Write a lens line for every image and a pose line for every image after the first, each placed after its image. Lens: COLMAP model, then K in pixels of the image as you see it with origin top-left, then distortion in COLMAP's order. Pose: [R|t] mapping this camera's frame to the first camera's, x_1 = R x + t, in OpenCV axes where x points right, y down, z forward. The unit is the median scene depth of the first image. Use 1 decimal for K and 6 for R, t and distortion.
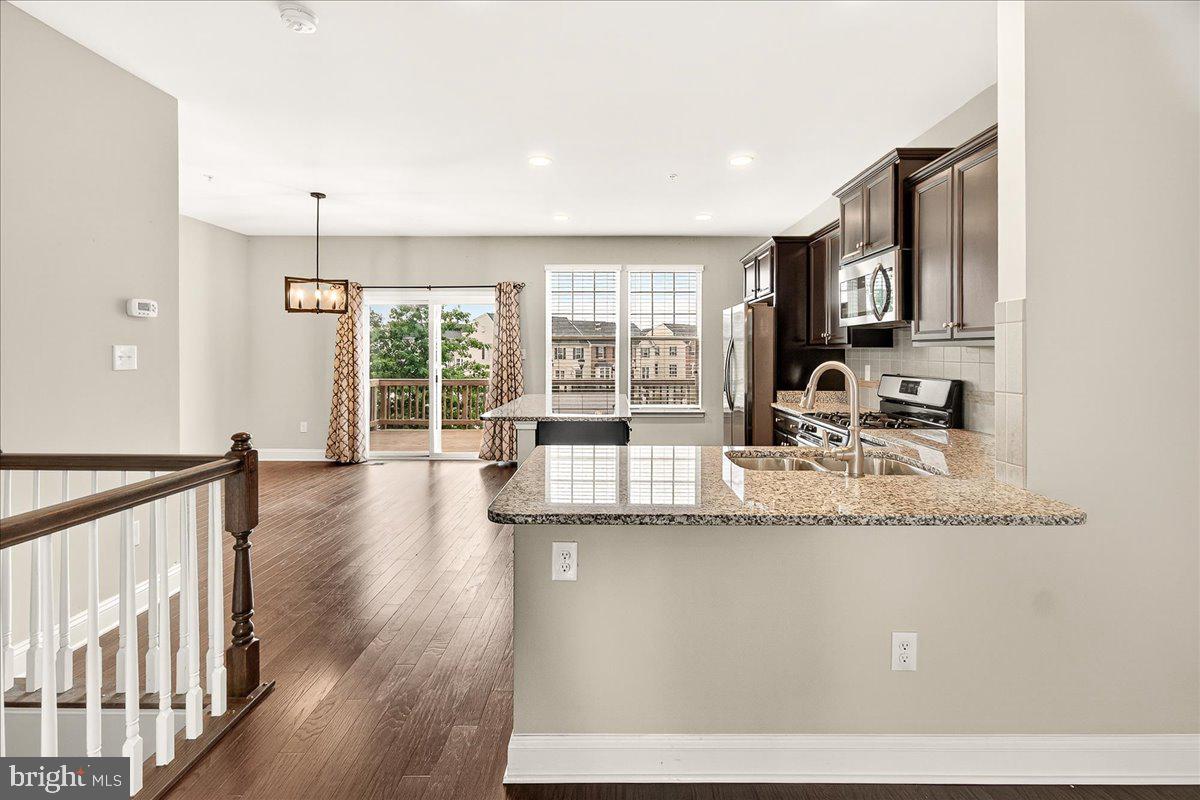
lens RADIAL K [[521.5, 0, 616.0], [0, 521.5, 356.3], [0, 0, 1]] dist [-0.004187, -0.000436]
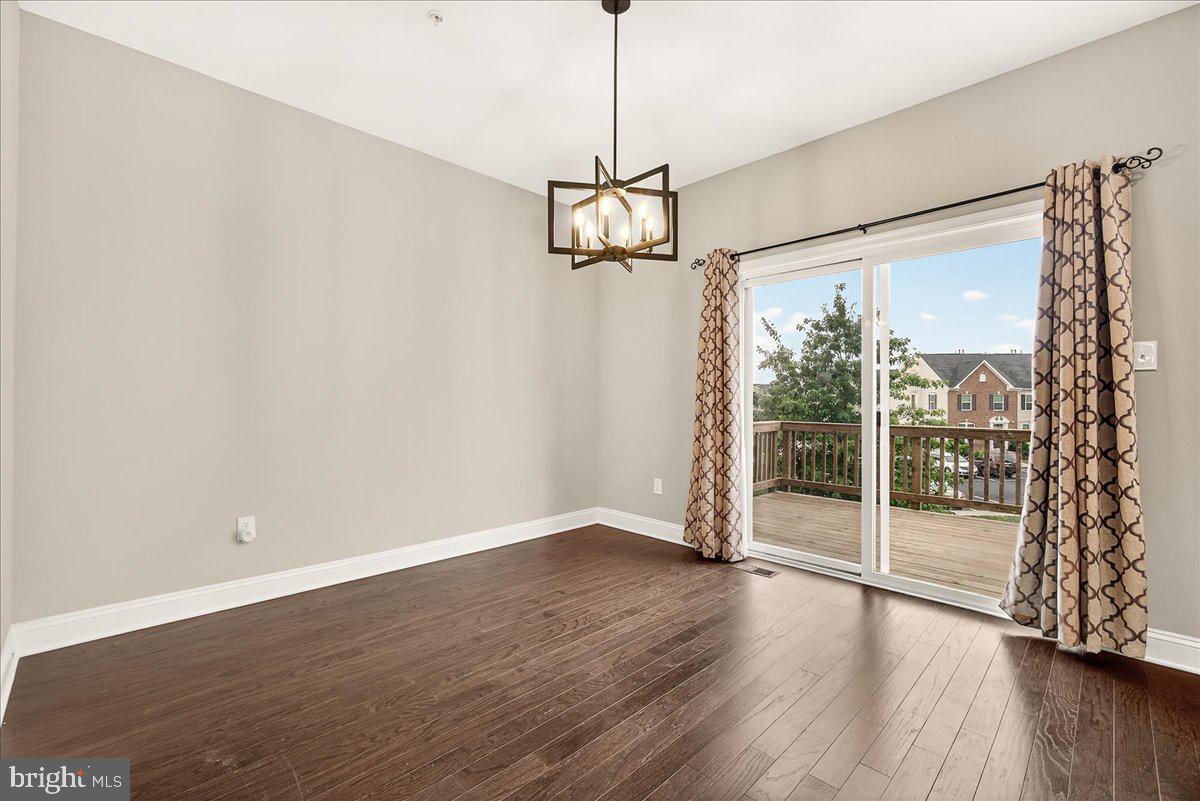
lens RADIAL K [[521.5, 0, 598.8], [0, 521.5, 400.4], [0, 0, 1]] dist [-0.004187, -0.000436]
pose [[0.704728, -0.000998, -0.709477, -0.190823], [-0.006120, 0.999953, -0.007486, 0.033645], [0.709451, 0.009618, 0.704689, 0.493604]]
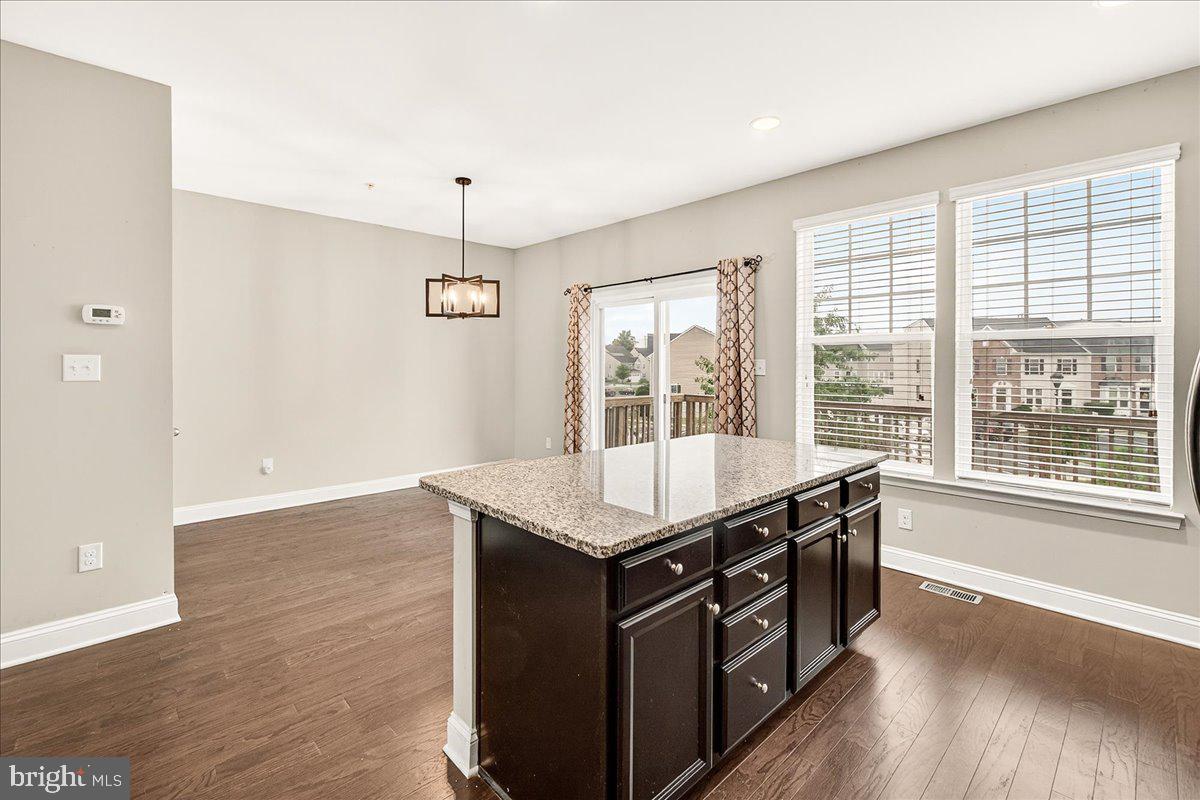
lens RADIAL K [[521.5, 0, 600.4], [0, 521.5, 358.1], [0, 0, 1]] dist [-0.004187, -0.000436]
pose [[0.689418, -0.008080, -0.724319, 0.153680], [-0.006465, 0.999829, -0.017308, -0.002234], [0.724335, 0.016615, 0.689248, 0.422402]]
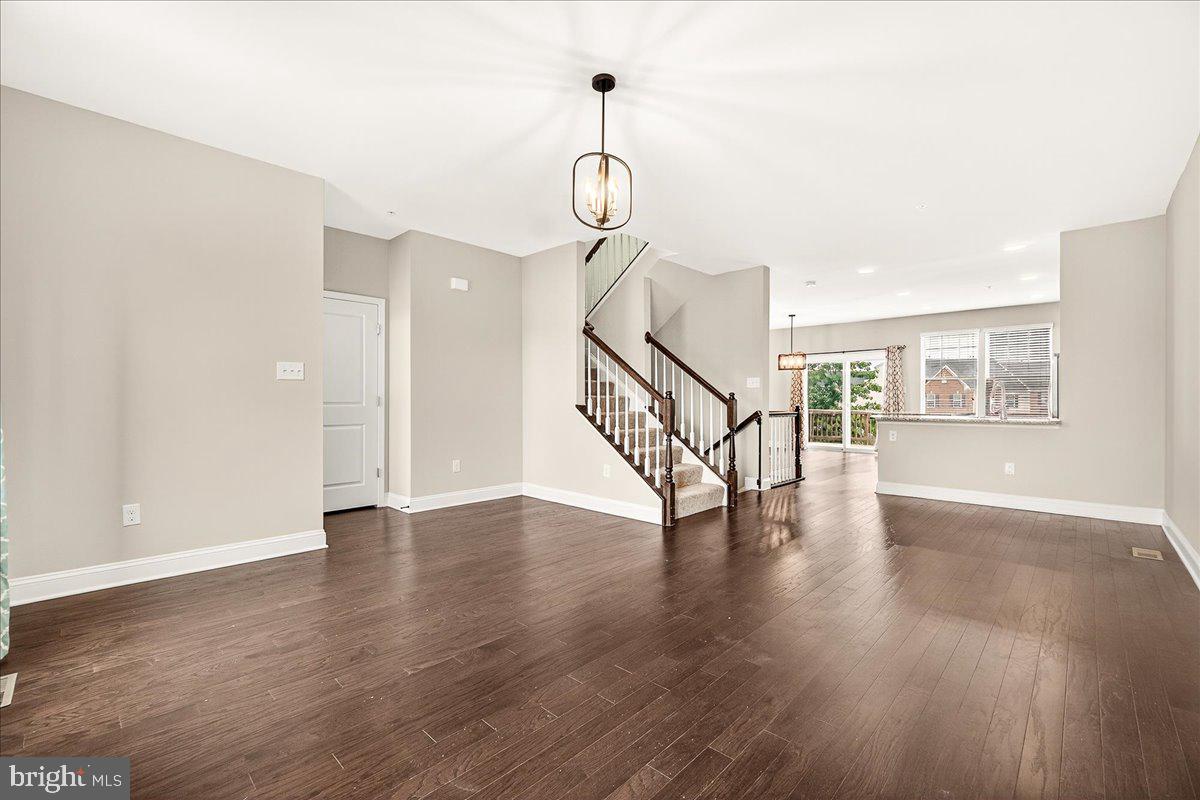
lens RADIAL K [[521.5, 0, 595.8], [0, 521.5, 399.6], [0, 0, 1]] dist [-0.004187, -0.000436]
pose [[0.722626, -0.001791, -0.691236, 0.258061], [-0.005610, 0.999949, -0.008456, 0.048391], [0.691216, 0.009988, 0.722579, -0.868915]]
